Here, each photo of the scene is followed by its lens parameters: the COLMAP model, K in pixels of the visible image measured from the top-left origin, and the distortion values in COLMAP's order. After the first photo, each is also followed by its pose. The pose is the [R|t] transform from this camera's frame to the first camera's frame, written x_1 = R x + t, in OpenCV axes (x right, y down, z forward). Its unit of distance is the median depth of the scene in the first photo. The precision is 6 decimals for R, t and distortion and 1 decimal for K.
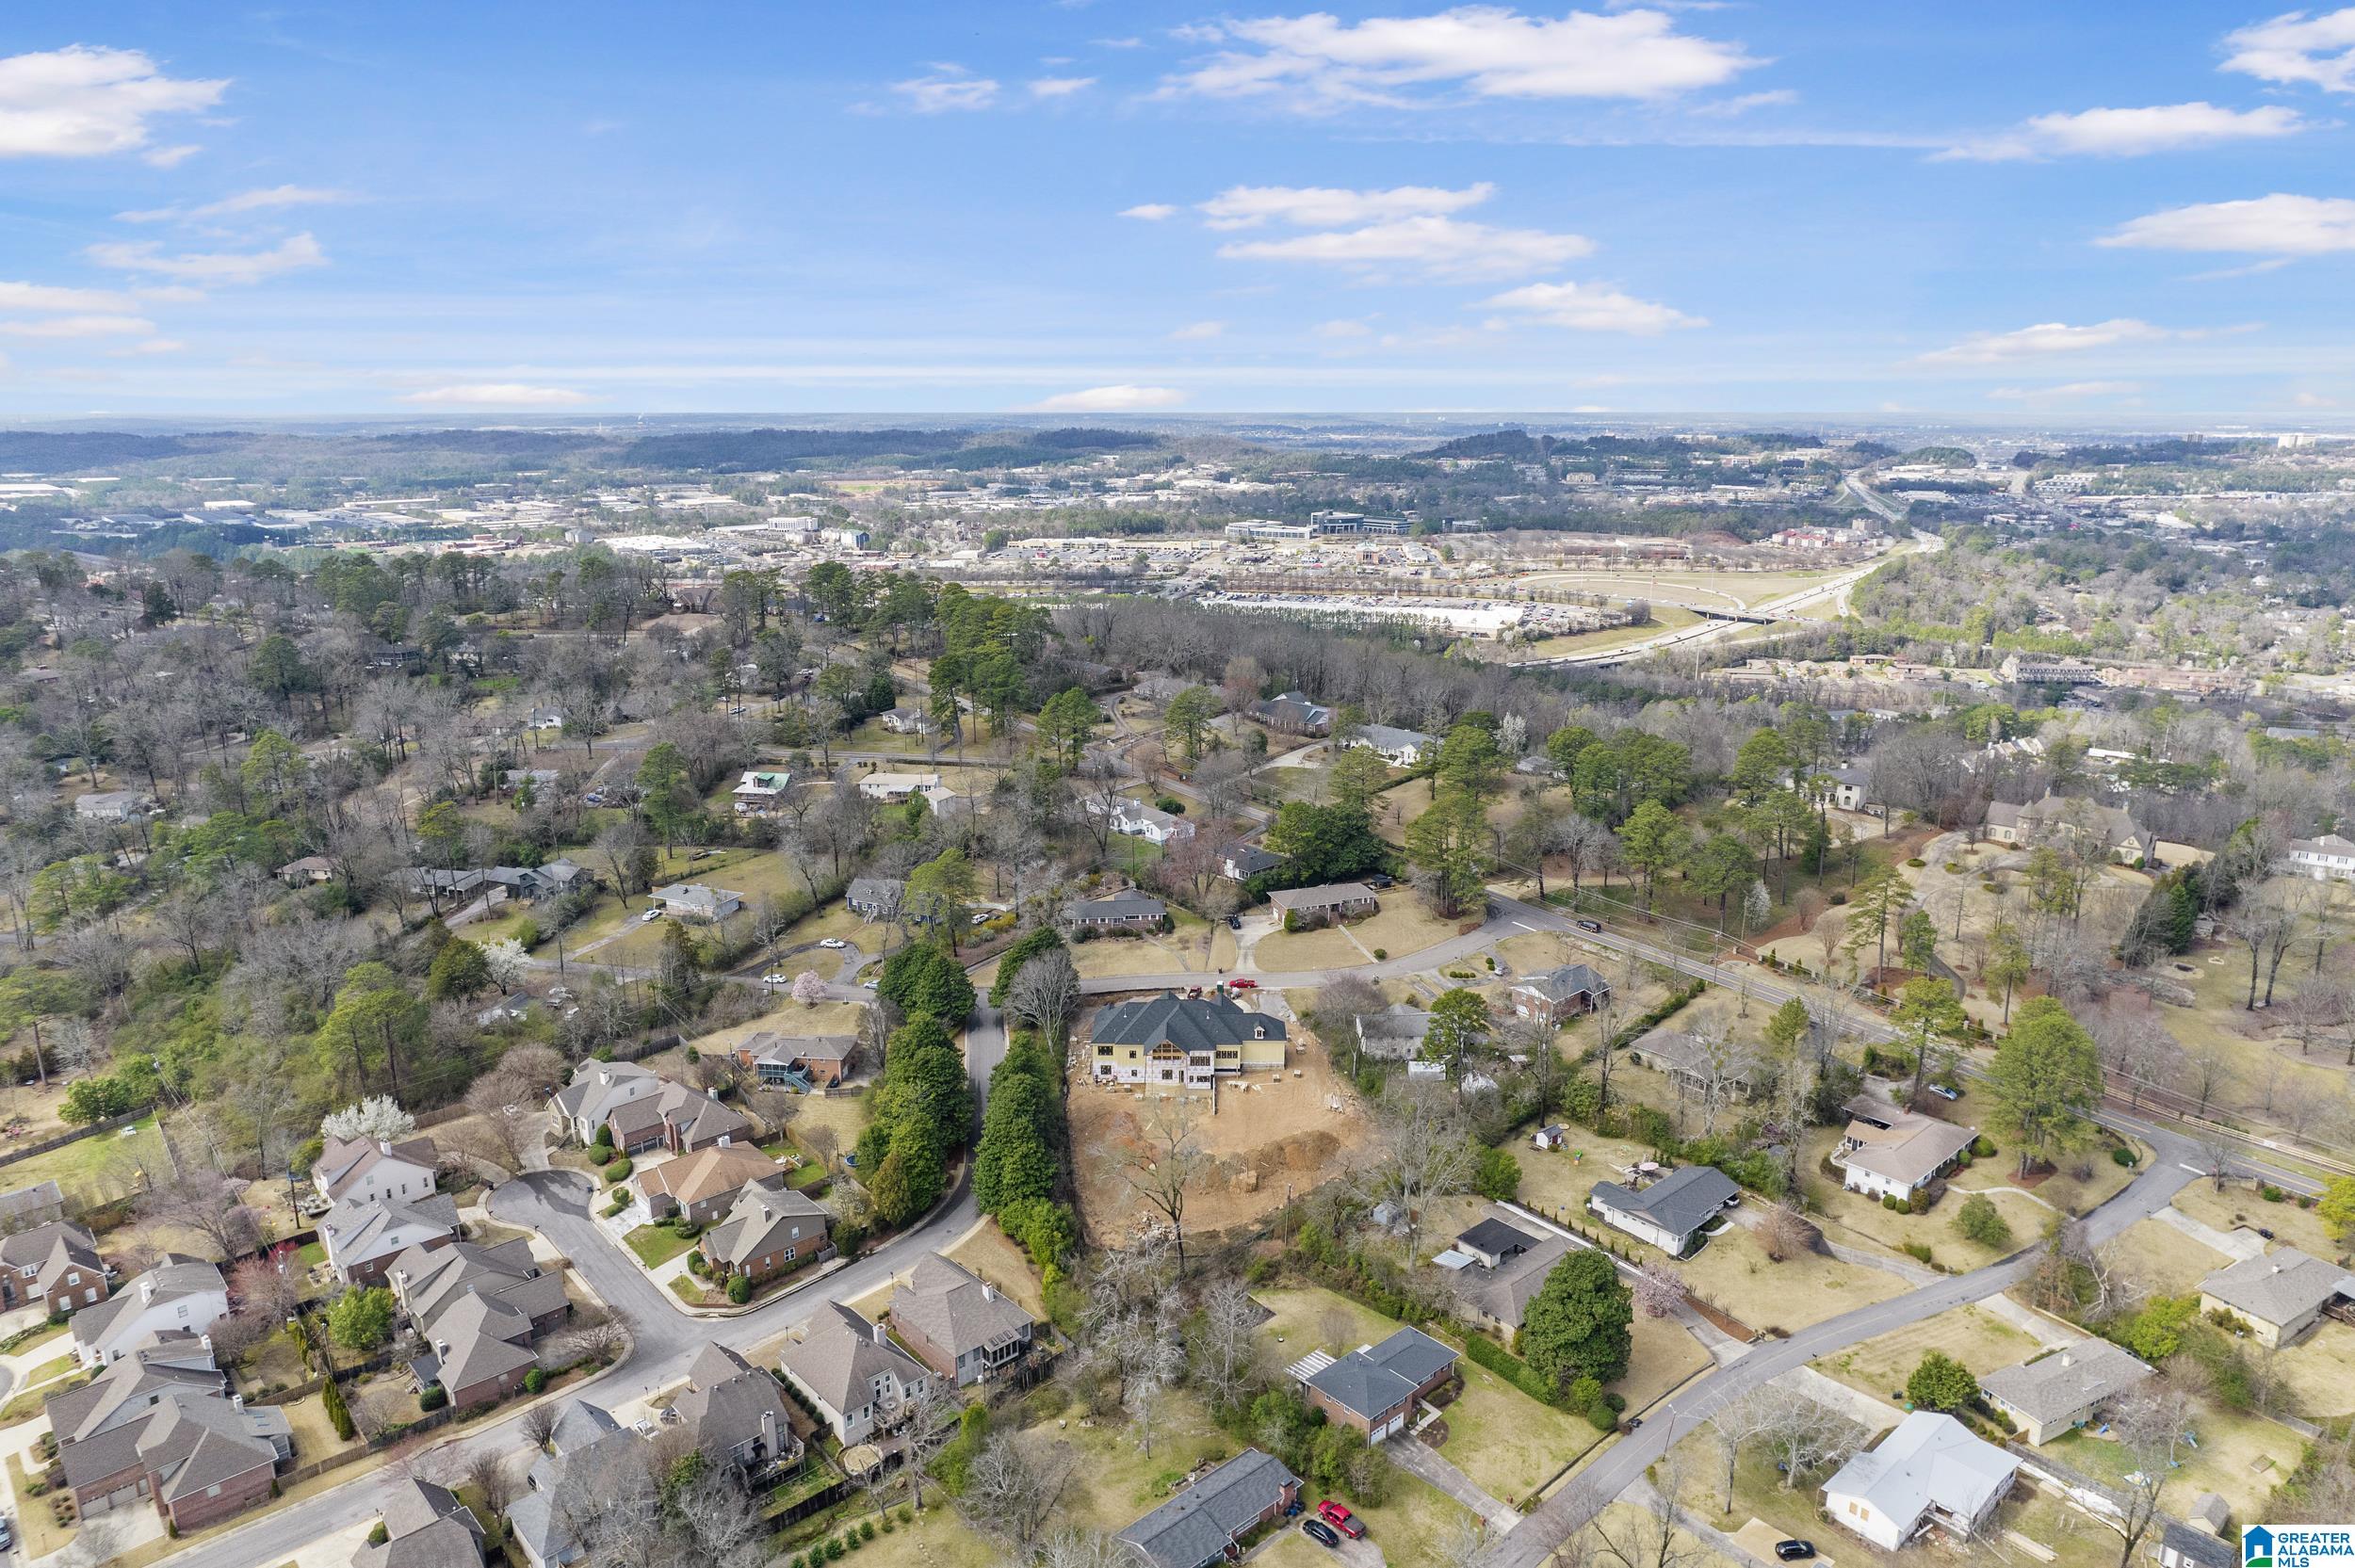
lens RADIAL K [[1518.1, 0, 1197.5], [0, 1518.1, 808.5], [0, 0, 1]] dist [-0.051904, 0.057984]
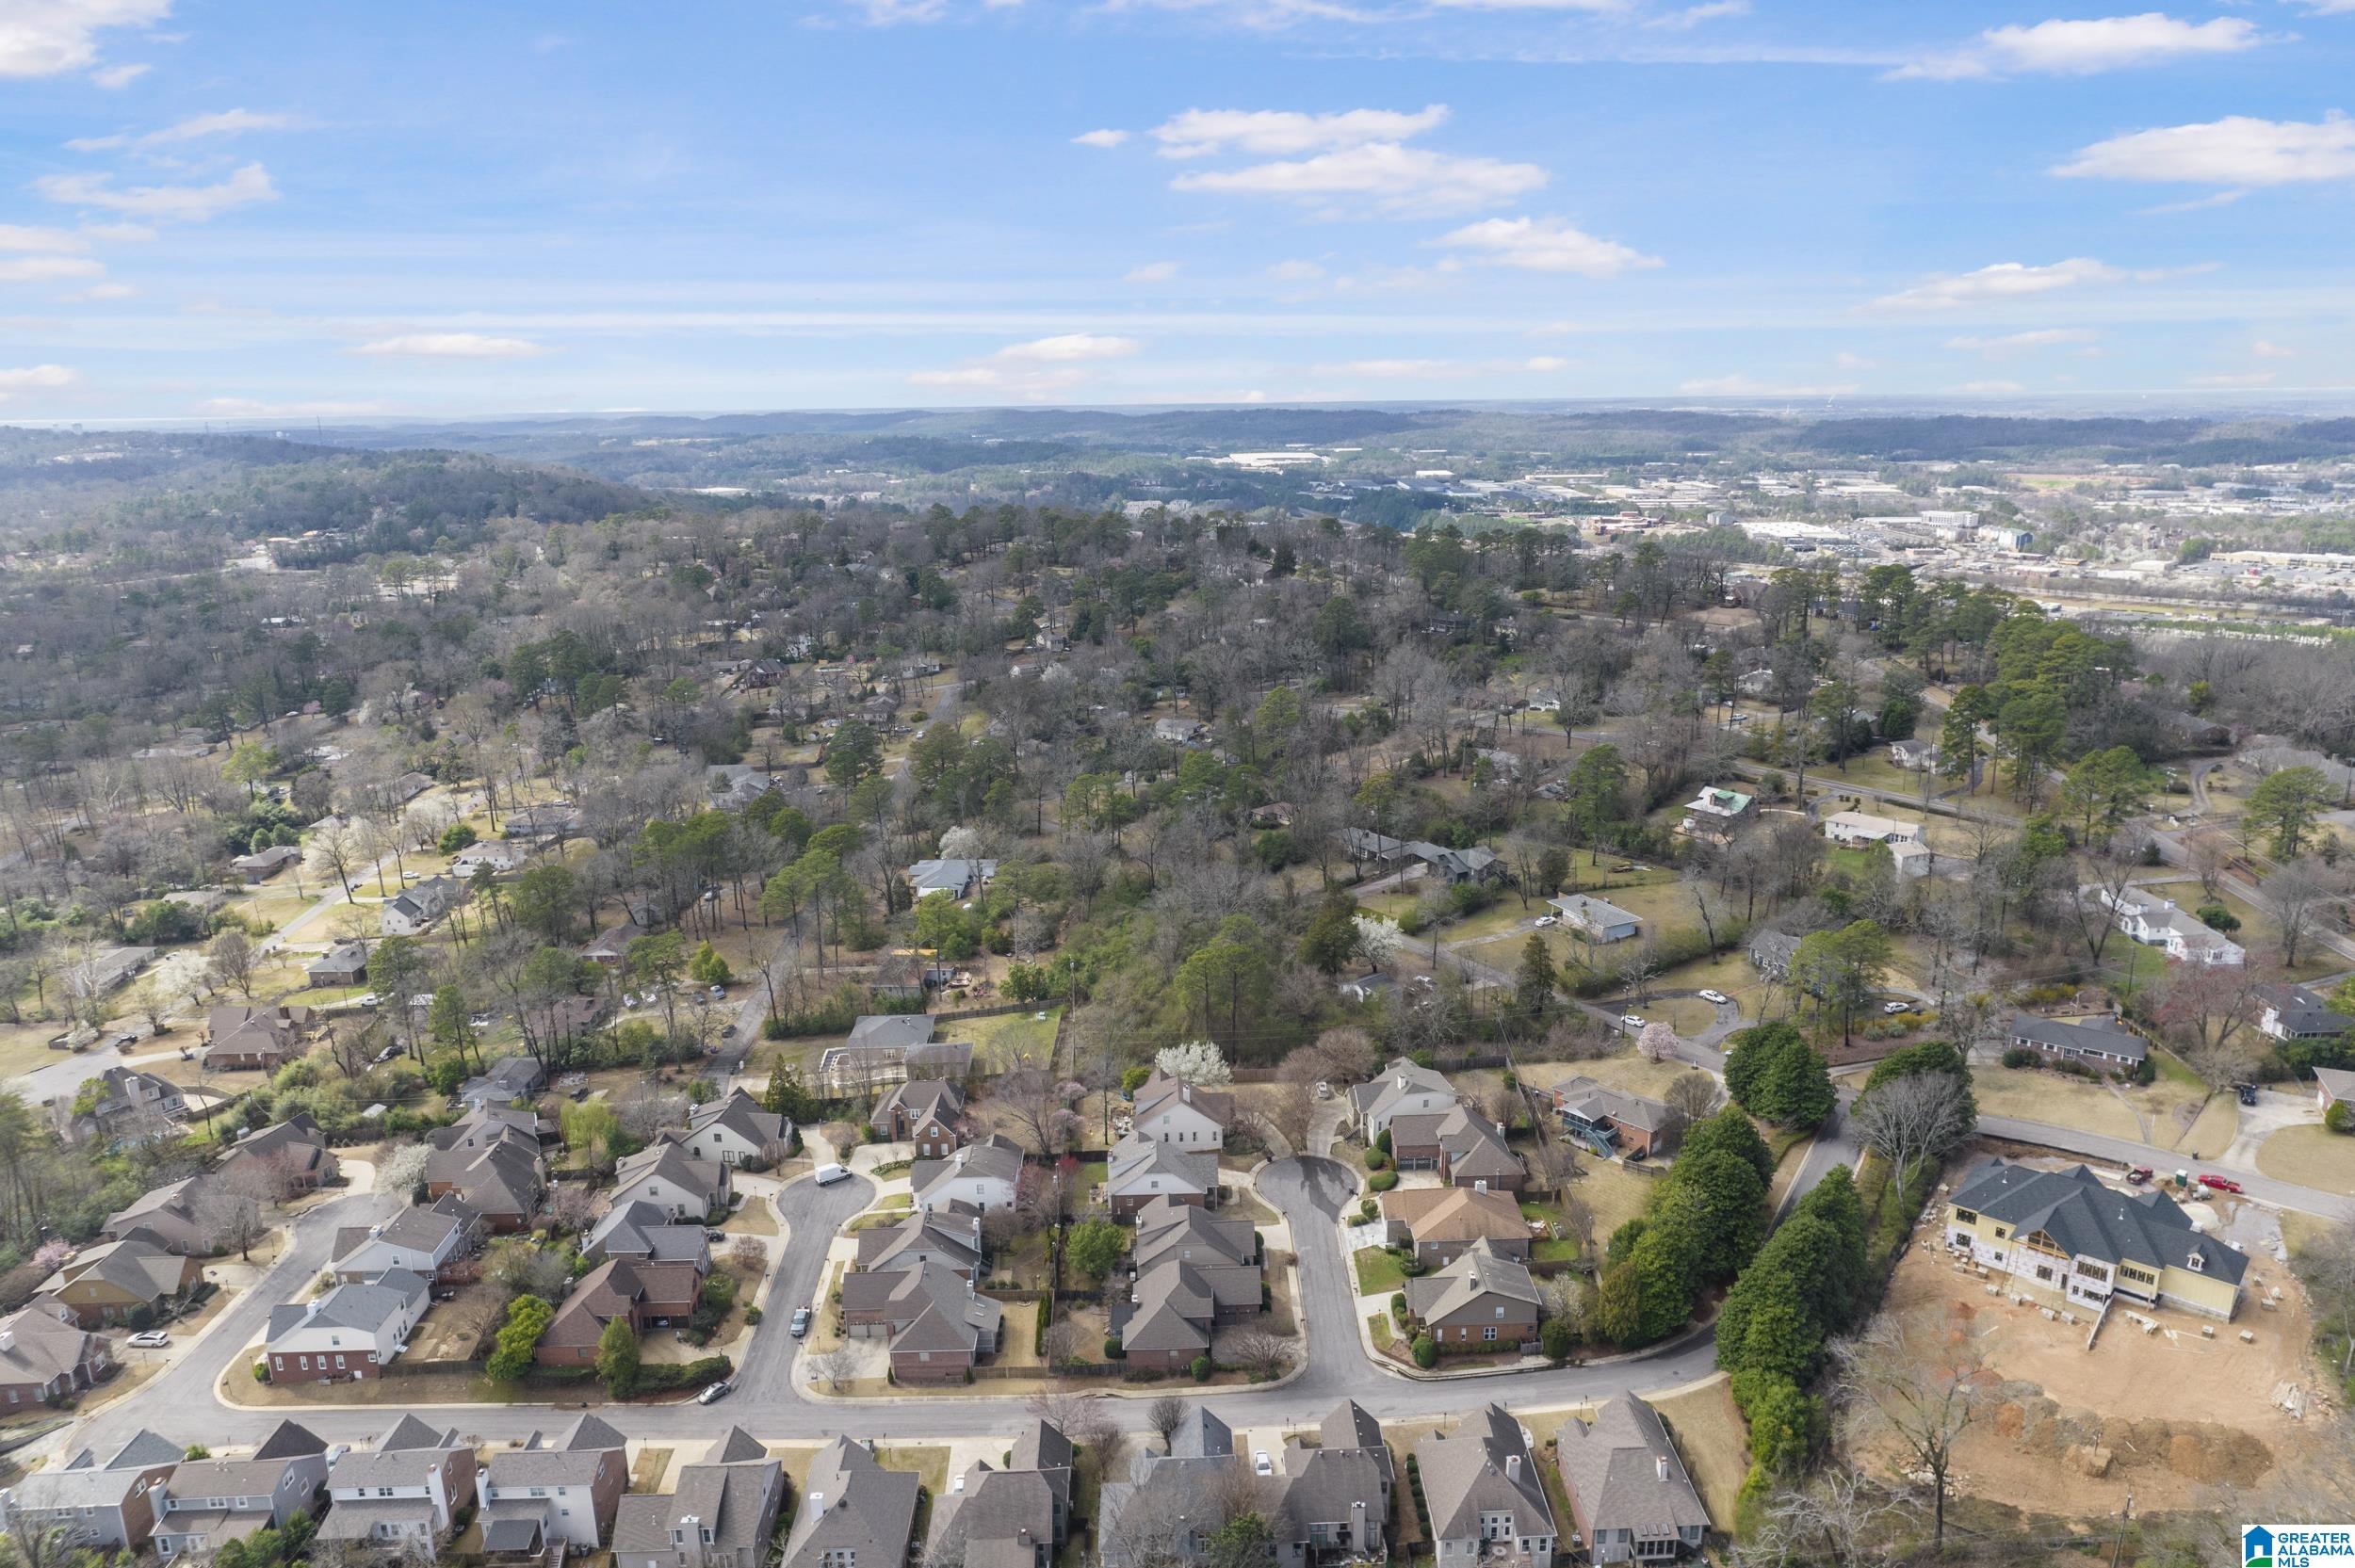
lens RADIAL K [[1536.7, 0, 1295.0], [0, 1536.7, 851.6], [0, 0, 1]] dist [-0.077125, 0.098575]
pose [[0.770052, 0.180650, -0.611871, 0.099783], [-0.159505, 0.983130, 0.089520, -0.033849], [0.617720, 0.028661, 0.785876, 0.143354]]
